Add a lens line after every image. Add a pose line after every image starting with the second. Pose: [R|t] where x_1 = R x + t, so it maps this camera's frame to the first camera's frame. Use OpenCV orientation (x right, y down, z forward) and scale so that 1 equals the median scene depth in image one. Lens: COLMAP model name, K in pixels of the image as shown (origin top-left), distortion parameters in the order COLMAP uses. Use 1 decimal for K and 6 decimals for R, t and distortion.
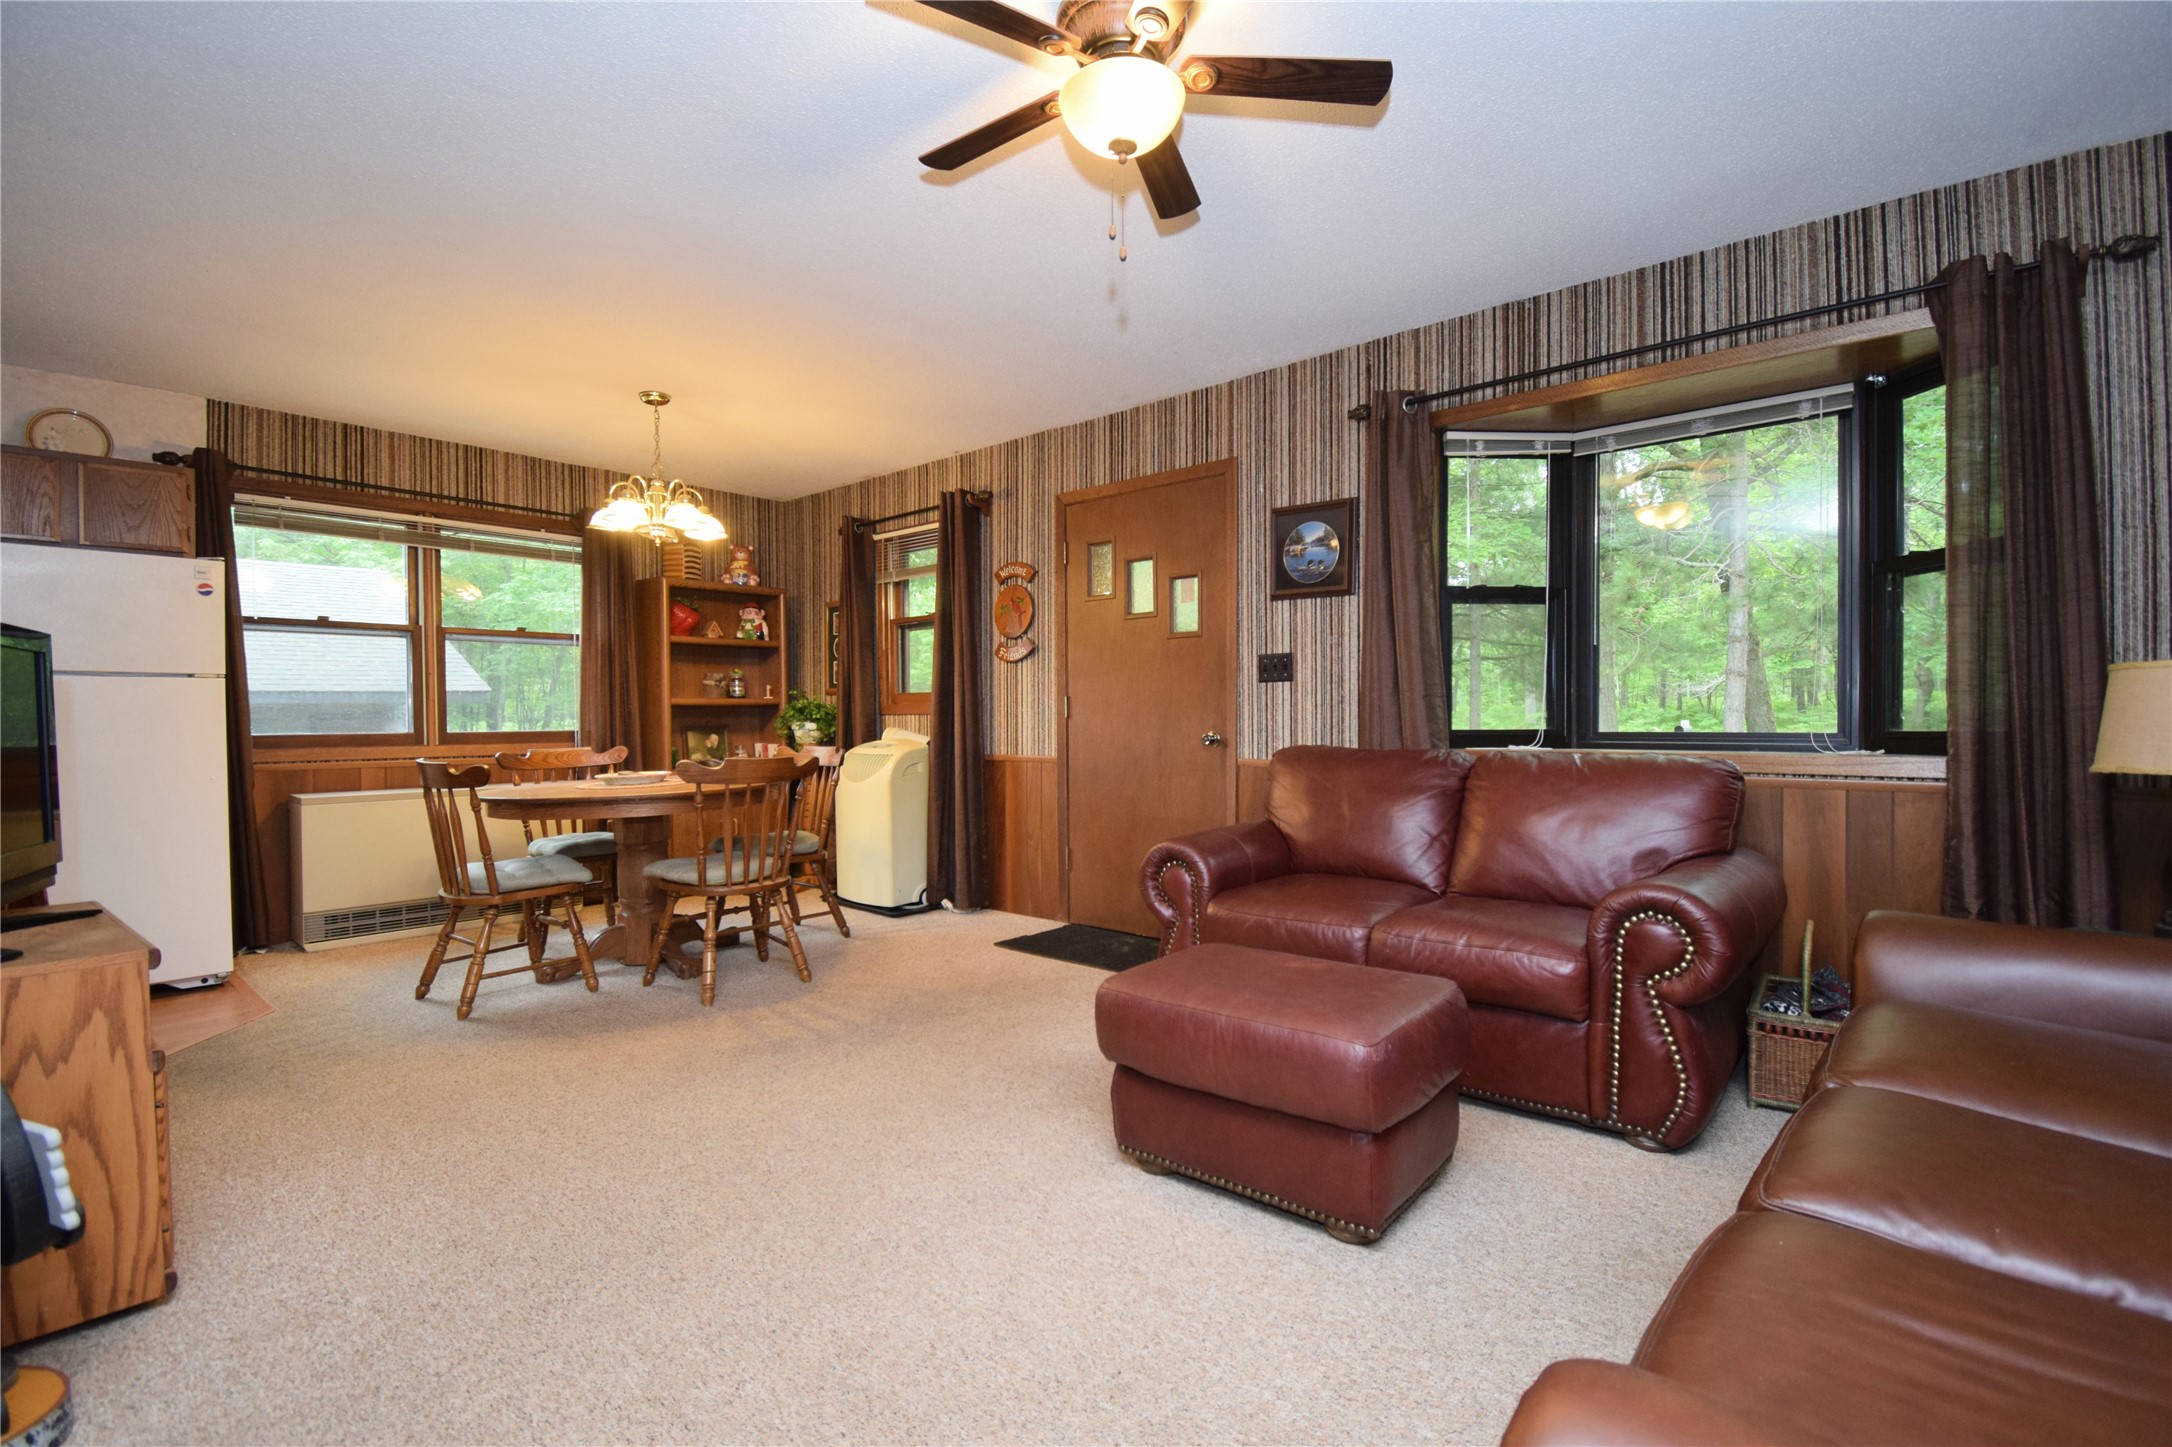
lens RADIAL K [[975.2, 0, 1096.0], [0, 975.2, 731.6], [0, 0, 1]] dist [0.021825, -0.025716]
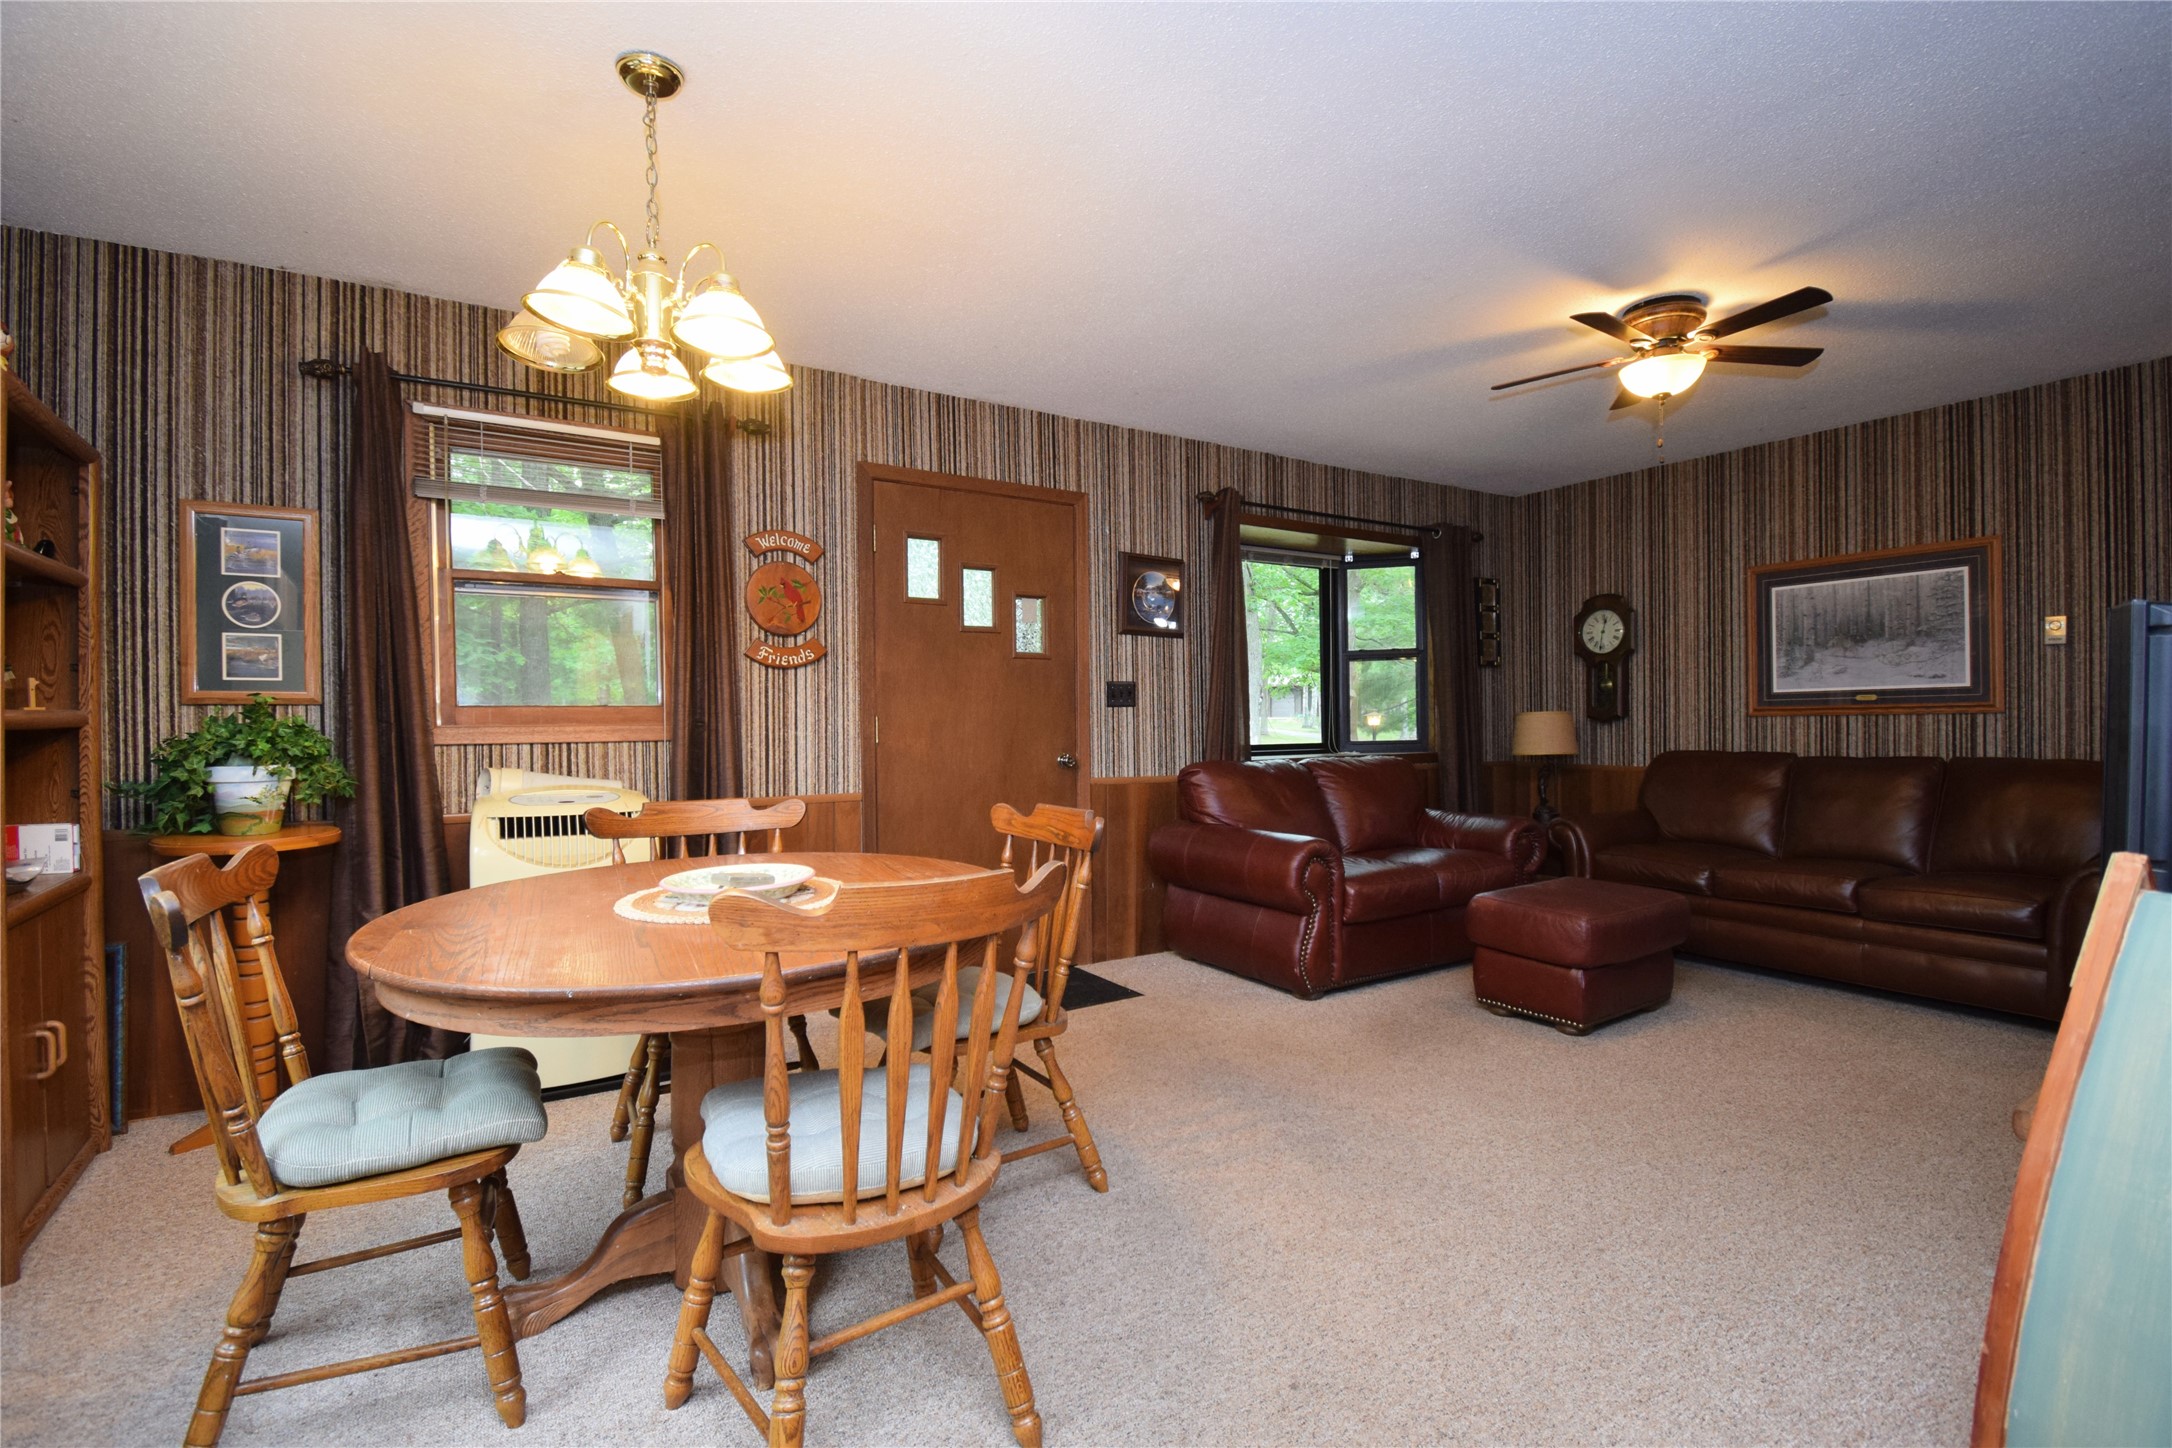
lens RADIAL K [[987.7, 0, 1094.1], [0, 987.7, 731.5], [0, 0, 1]] dist [0.020261, -0.026368]
pose [[0.275615, -0.005778, 0.961251, -0.827597], [0.023319, 0.999728, -0.000677, -0.020463], [-0.960985, 0.022602, 0.275675, 0.655163]]
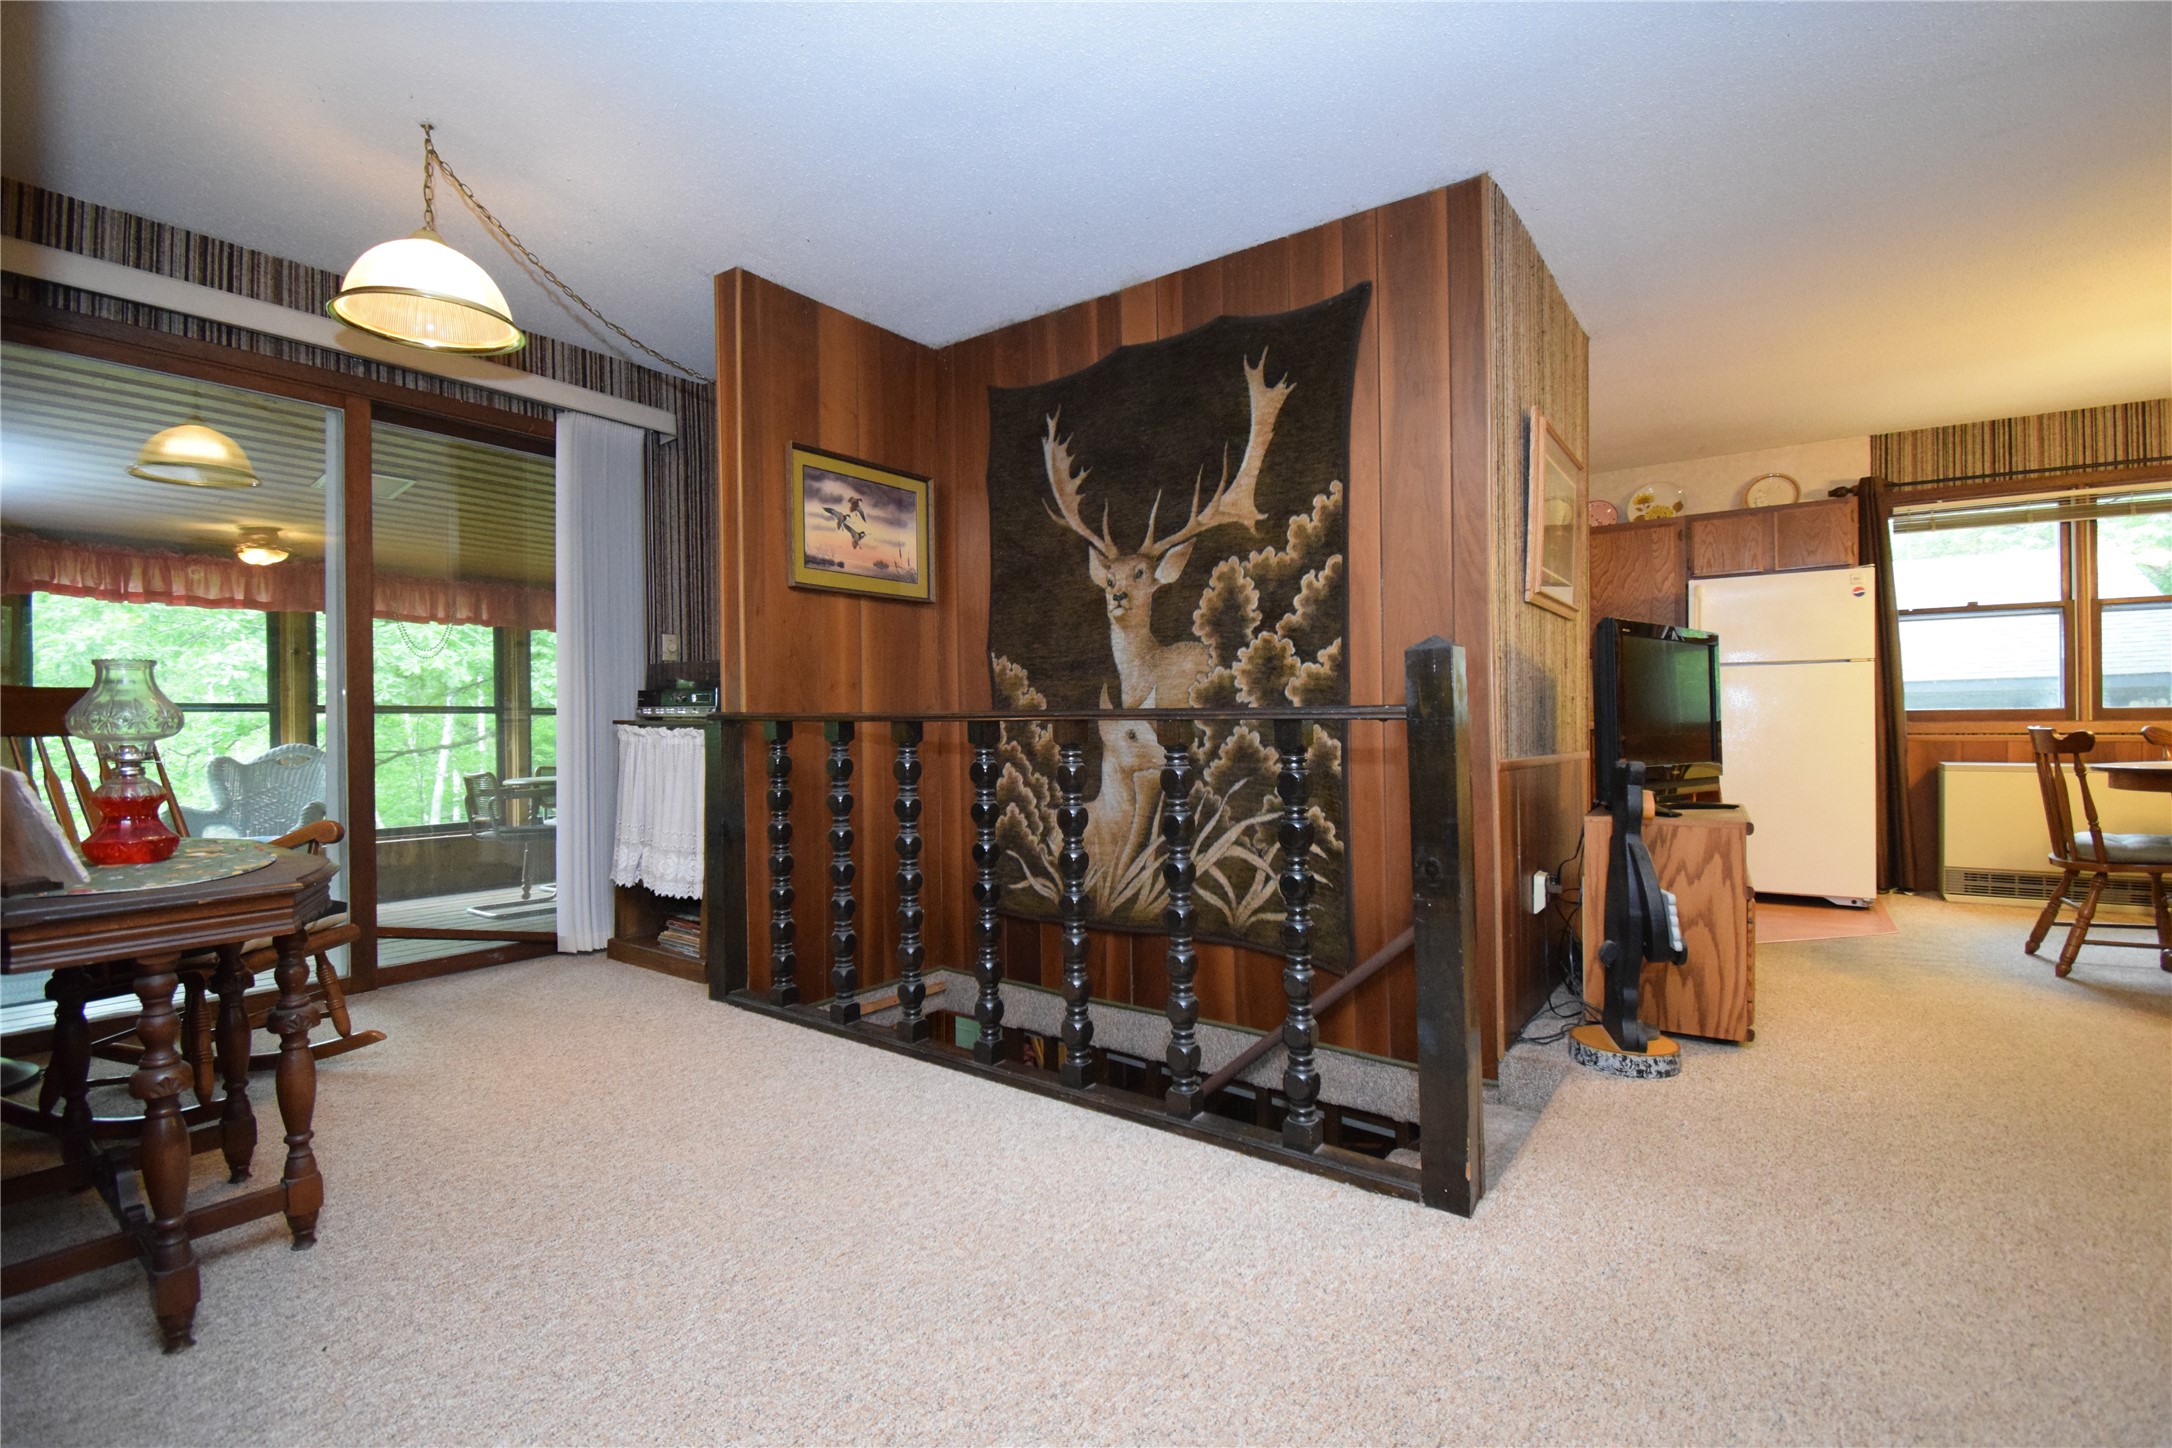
lens RADIAL K [[969.9, 0, 1086.0], [0, 969.9, 731.9], [0, 0, 1]] dist [0.023214, -0.027357]
pose [[0.096938, 0.009949, -0.995241, 0.204545], [-0.007588, 0.999928, 0.009256, 0.026179], [0.995261, 0.006655, 0.097007, -0.096645]]
